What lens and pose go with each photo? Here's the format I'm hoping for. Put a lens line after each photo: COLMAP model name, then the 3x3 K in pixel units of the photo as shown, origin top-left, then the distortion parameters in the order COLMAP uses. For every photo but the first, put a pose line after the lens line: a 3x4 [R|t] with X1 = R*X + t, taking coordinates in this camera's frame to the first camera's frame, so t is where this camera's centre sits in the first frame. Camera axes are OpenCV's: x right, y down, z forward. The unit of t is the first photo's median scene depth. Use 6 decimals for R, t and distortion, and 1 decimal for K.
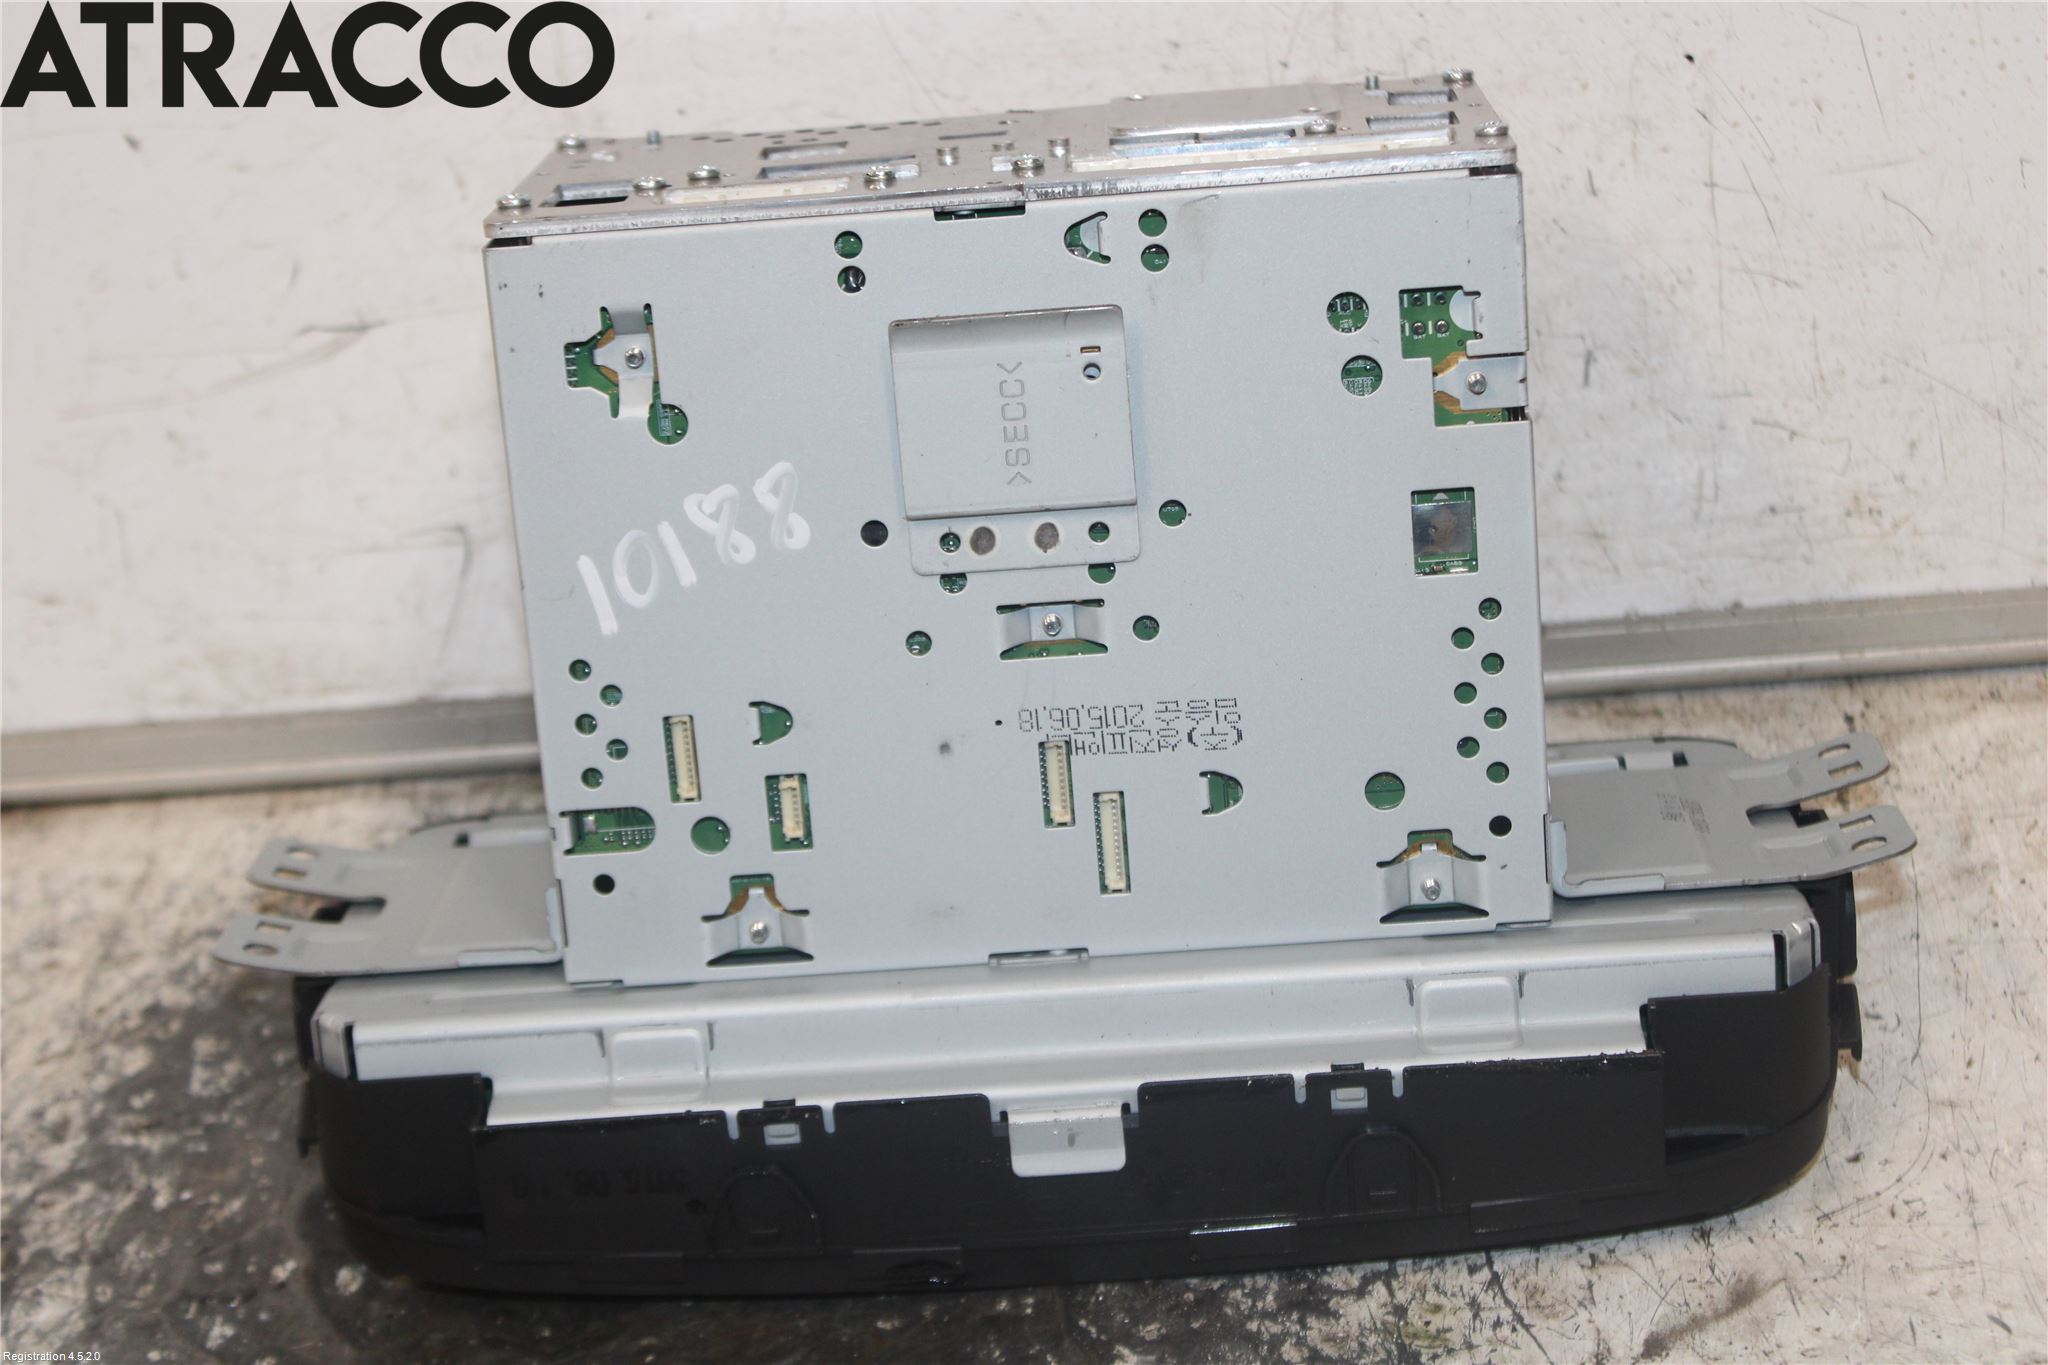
lens RADIAL K [[4097.3, 0, 1024.0], [0, 4097.3, 682.5], [0, 0, 1]] dist [0.023629, 0.280041]
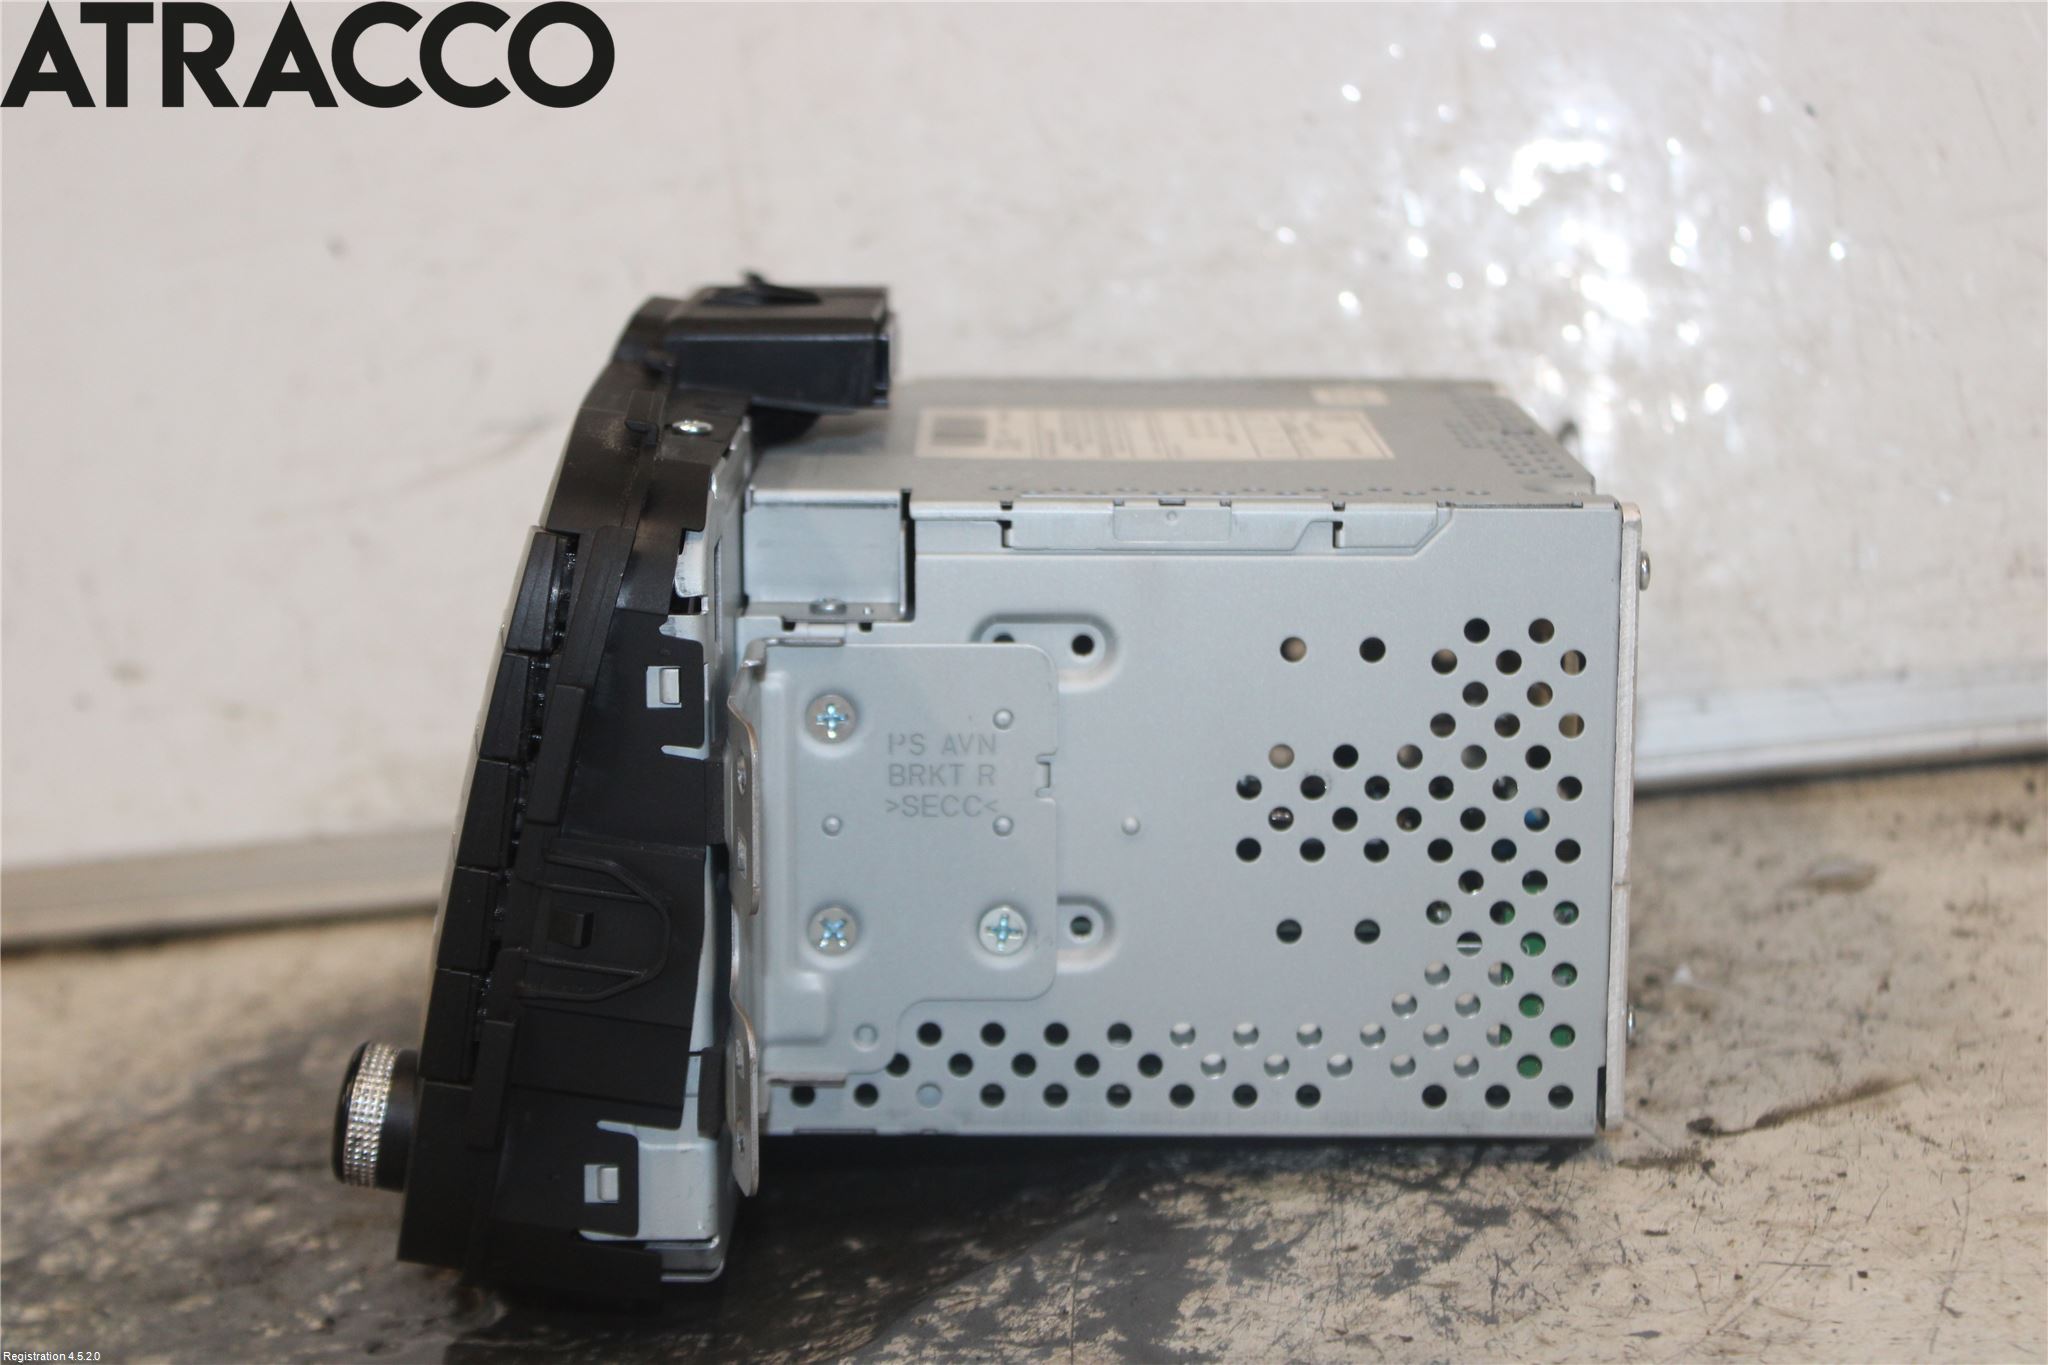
lens RADIAL K [[4097.3, 0, 1024.0], [0, 4097.3, 682.5], [0, 0, 1]] dist [0.023629, 0.280041]
pose [[0.992624, -0.017770, -0.119923, 0.084966], [-0.026743, 0.932737, -0.359563, 0.347222], [0.118246, 0.360118, 0.925383, 0.073687]]
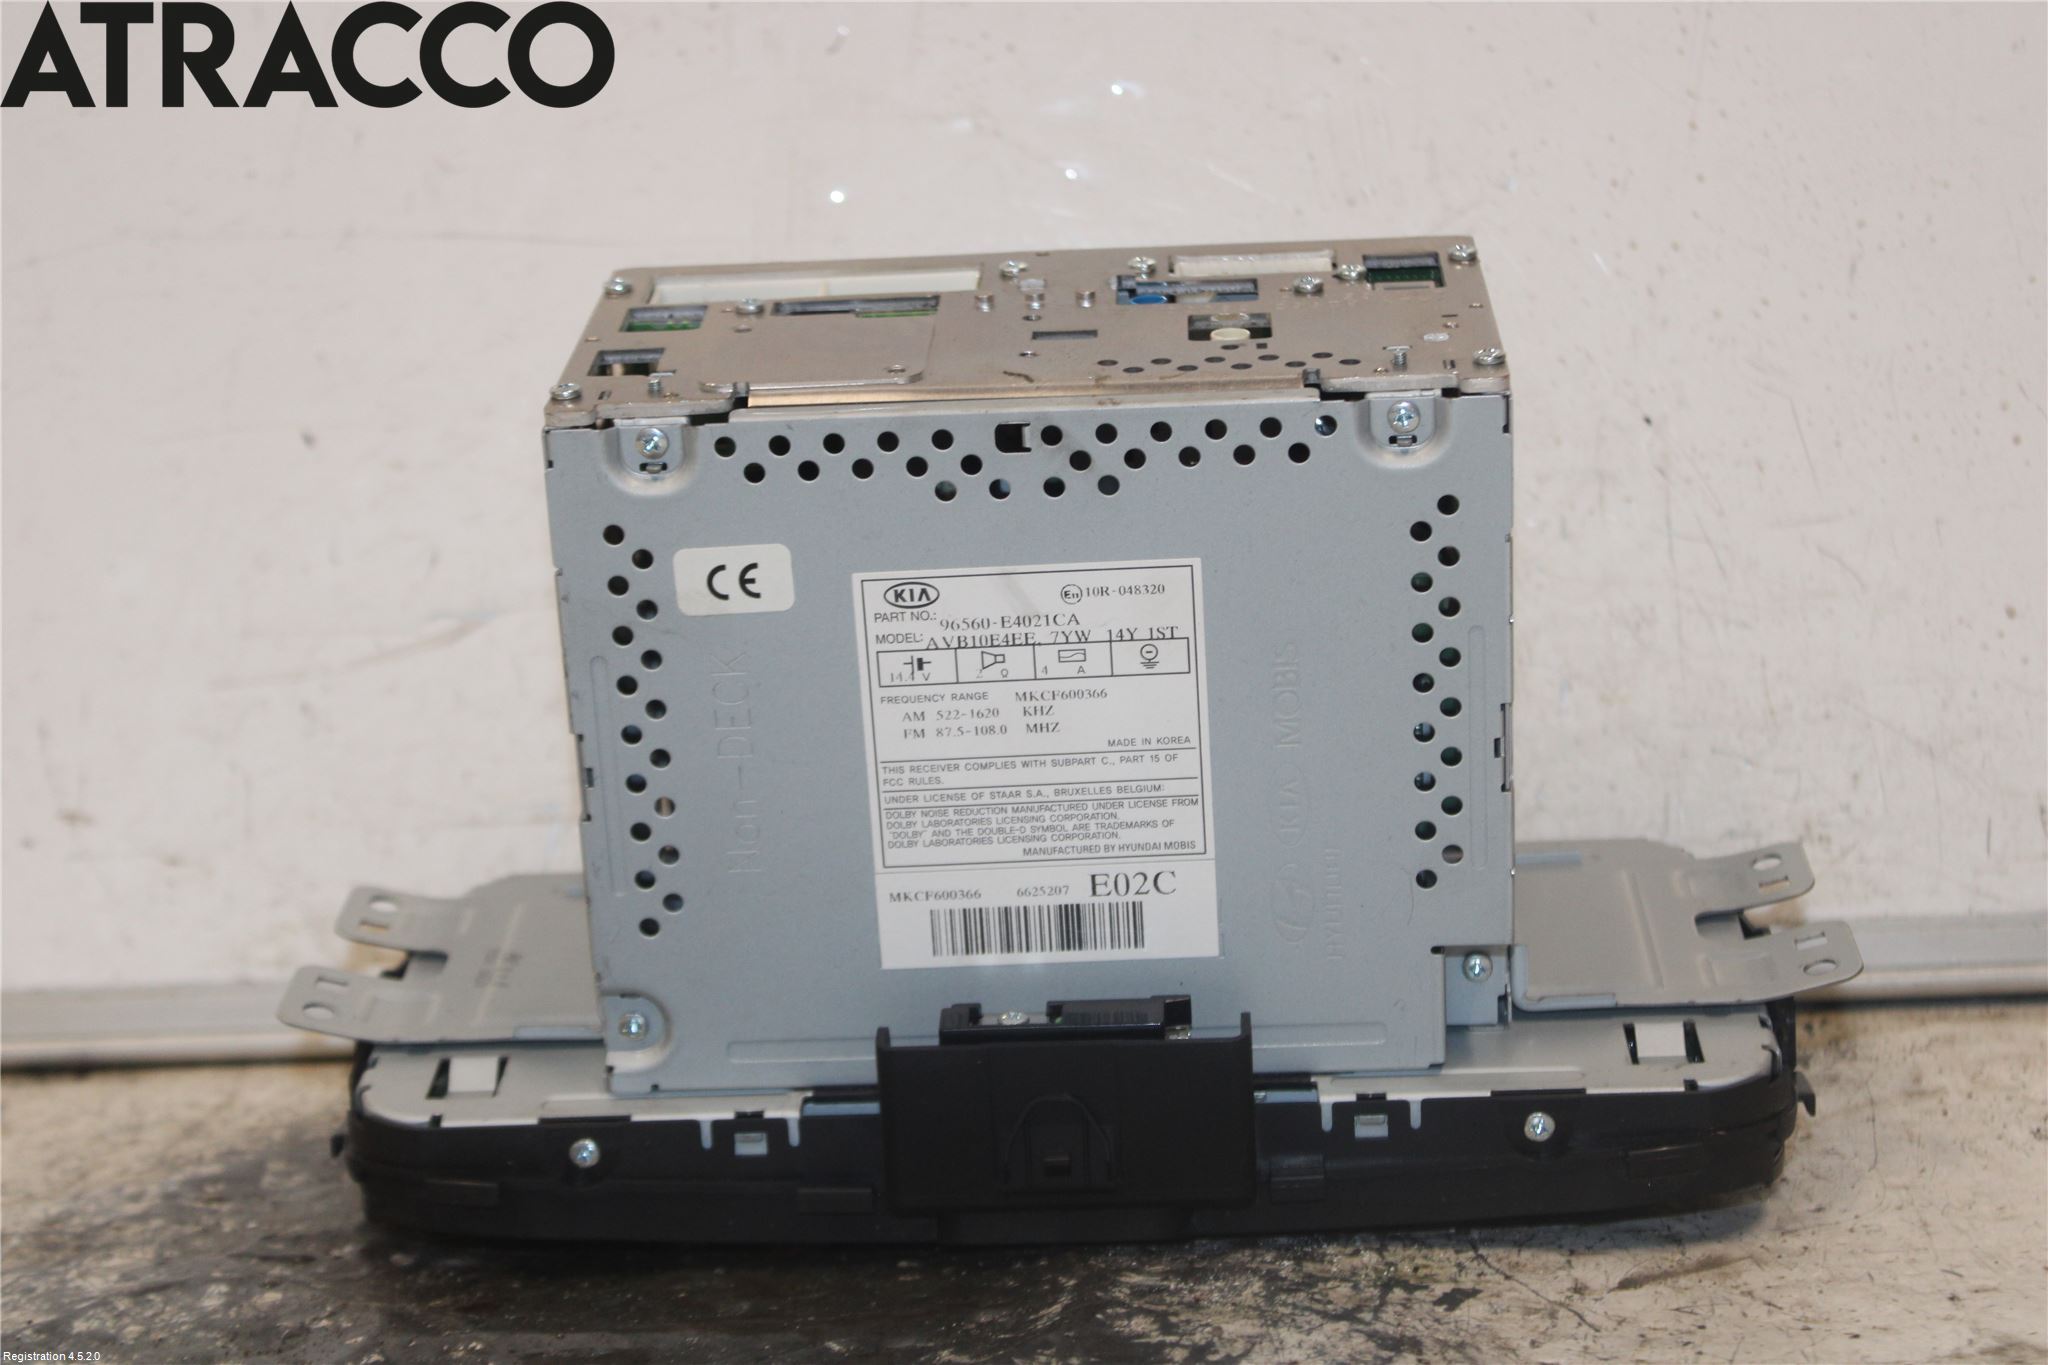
lens RADIAL K [[4161.1, 0, 1024.0], [0, 4161.1, 682.5], [0, 0, 1]] dist [0.036116, 0.327633]
pose [[0.998882, 0.045899, -0.011274, 0.001610], [-0.046298, 0.902299, -0.428618, 0.419612], [-0.009500, 0.428661, 0.903416, -0.036550]]
